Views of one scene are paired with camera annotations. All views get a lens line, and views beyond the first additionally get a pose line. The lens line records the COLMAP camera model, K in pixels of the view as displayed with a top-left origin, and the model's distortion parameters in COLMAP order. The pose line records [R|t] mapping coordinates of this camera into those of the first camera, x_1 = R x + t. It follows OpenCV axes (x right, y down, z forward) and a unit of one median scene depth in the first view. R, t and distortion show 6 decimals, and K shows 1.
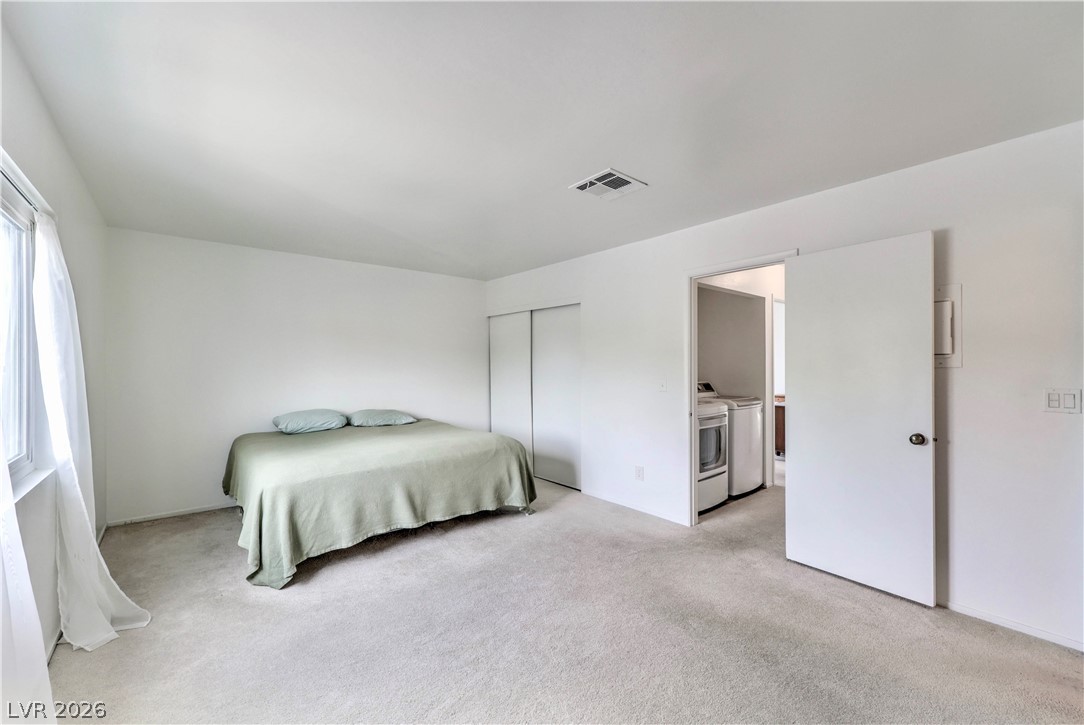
lens RADIAL K [[433.2, 0, 542.0], [0, 433.2, 362.5], [0, 0, 1]] dist [0.001779, 0.000403]
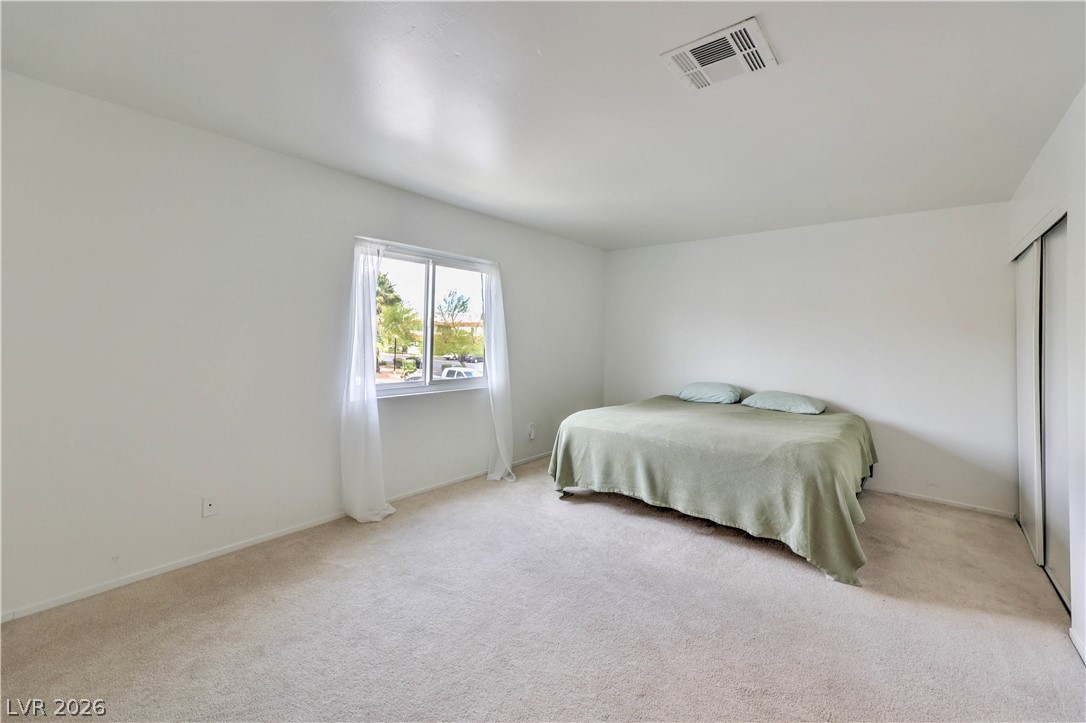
lens RADIAL K [[449.2, 0, 543.9], [0, 449.2, 338.5], [0, 0, 1]] dist [0.000118, 0.000037]
pose [[0.179173, 0.008234, -0.983783, 0.627603], [-0.014847, 0.999874, 0.005664, 0.004395], [0.983705, 0.013592, 0.179273, 0.546765]]
